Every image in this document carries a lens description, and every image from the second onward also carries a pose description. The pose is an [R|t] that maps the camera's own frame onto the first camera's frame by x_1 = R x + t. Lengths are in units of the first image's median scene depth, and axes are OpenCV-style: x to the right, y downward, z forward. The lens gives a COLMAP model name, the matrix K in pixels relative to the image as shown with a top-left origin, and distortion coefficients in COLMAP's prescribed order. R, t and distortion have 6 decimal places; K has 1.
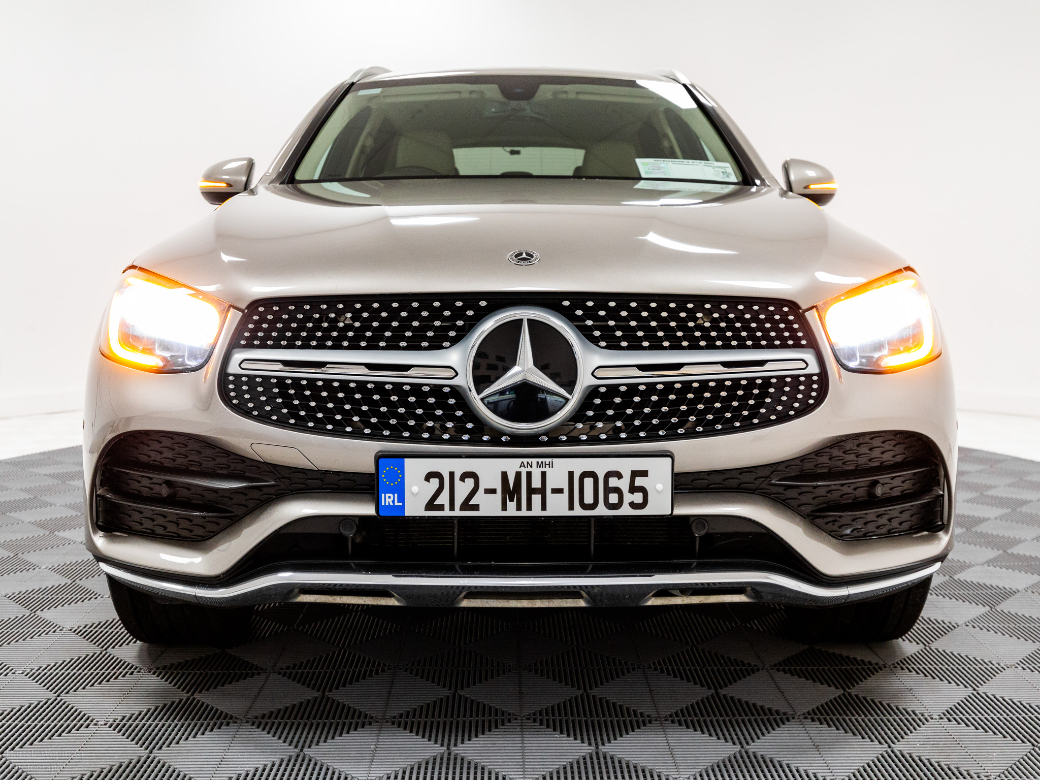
lens RADIAL K [[1029.0, 0, 518.8], [0, 1029.0, 391.6], [0, 0, 1]] dist [-0.006156, 0.000000]
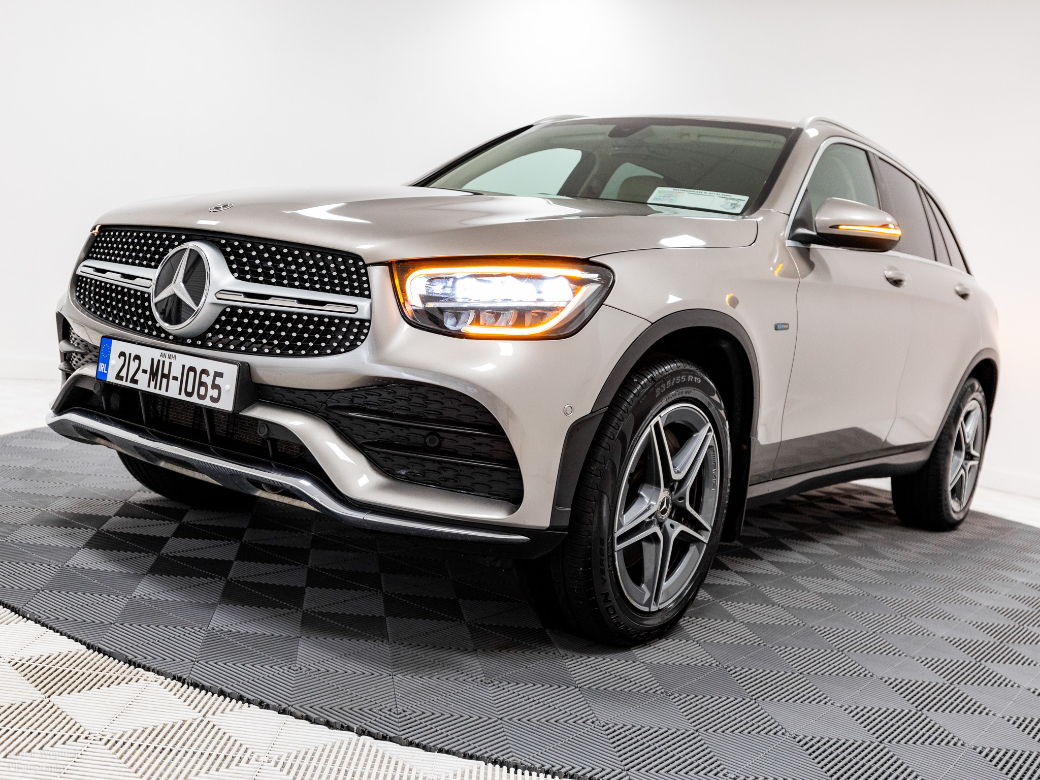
lens RADIAL K [[971.2, 0, 520.9], [0, 971.2, 392.6], [0, 0, 1]] dist [0.012061, 0.000000]
pose [[0.826458, 0.158398, -0.540257, 1.065356], [-0.196880, 0.980331, -0.013753, 0.044521], [0.527452, 0.117731, 0.841388, 0.192073]]
